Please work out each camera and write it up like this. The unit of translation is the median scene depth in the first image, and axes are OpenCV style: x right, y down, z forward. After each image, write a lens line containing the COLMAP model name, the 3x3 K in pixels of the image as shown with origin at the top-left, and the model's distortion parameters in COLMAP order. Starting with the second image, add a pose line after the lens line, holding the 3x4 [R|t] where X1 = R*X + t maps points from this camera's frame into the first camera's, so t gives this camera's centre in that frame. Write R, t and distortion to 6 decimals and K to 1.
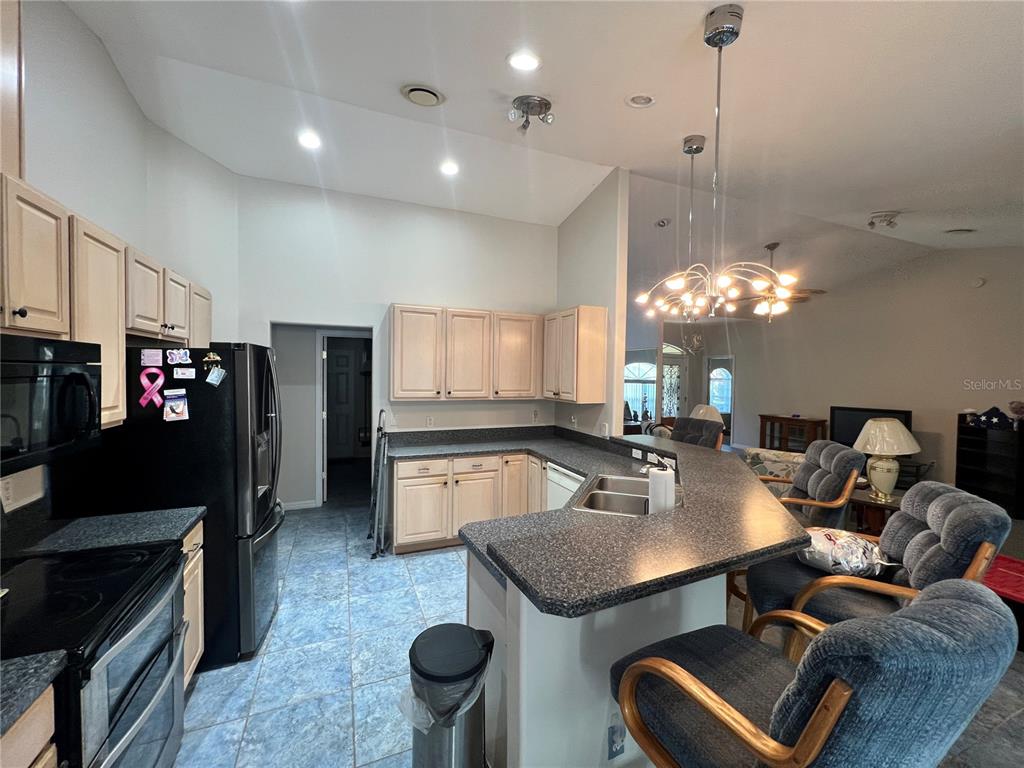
lens RADIAL K [[408.5, 0, 515.8], [0, 408.5, 383.1], [0, 0, 1]] dist [-0.003500, -0.000007]
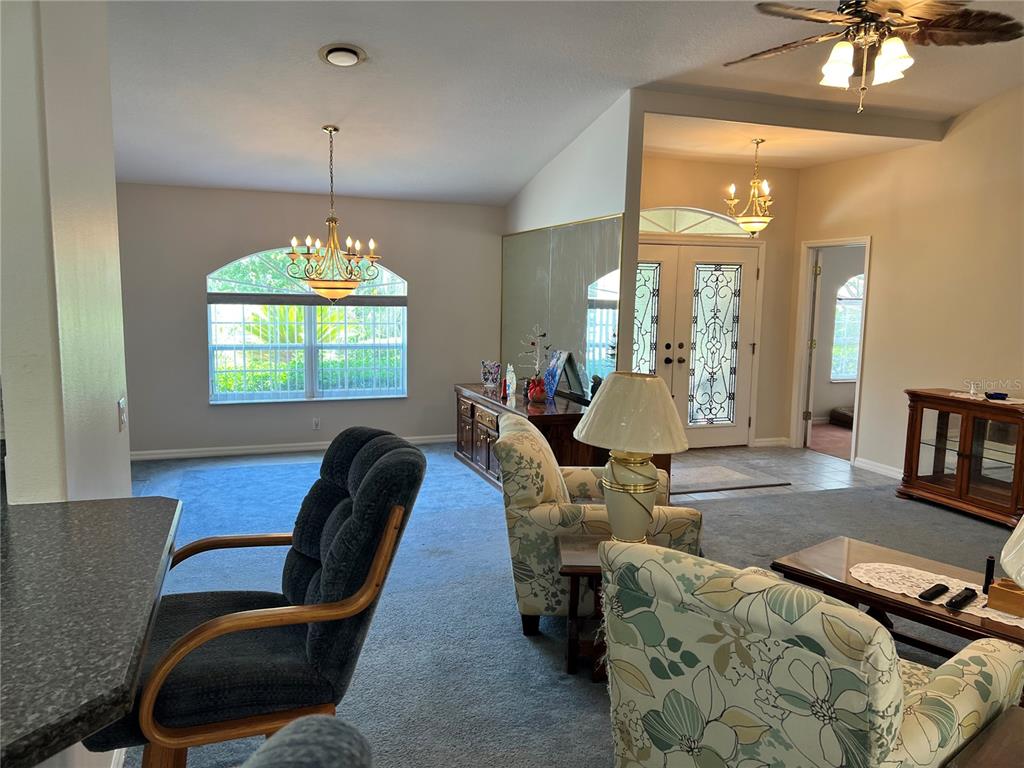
lens RADIAL K [[767.4, 0, 512.8], [0, 767.4, 385.8], [0, 0, 1]] dist [0.053155, 0.000127]
pose [[0.998286, 0.005971, -0.058216, 0.267006], [-0.000294, 0.995280, 0.097049, 0.002203], [0.058521, -0.096865, 0.993576, 0.247626]]
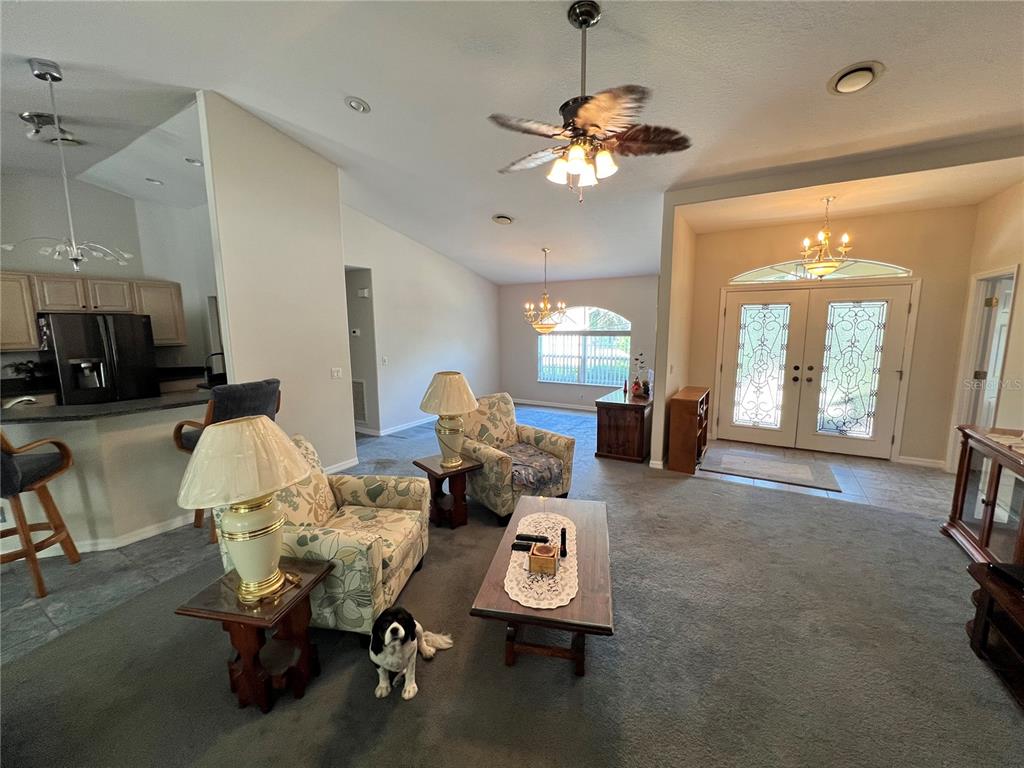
lens RADIAL K [[408.5, 0, 512.8], [0, 408.5, 381.9], [0, 0, 1]] dist [-0.003500, -0.000007]
pose [[0.584523, 0.090977, -0.806261, 0.755668], [-0.007165, 0.994234, 0.106993, 0.001510], [0.811346, -0.056763, 0.581804, 0.509128]]
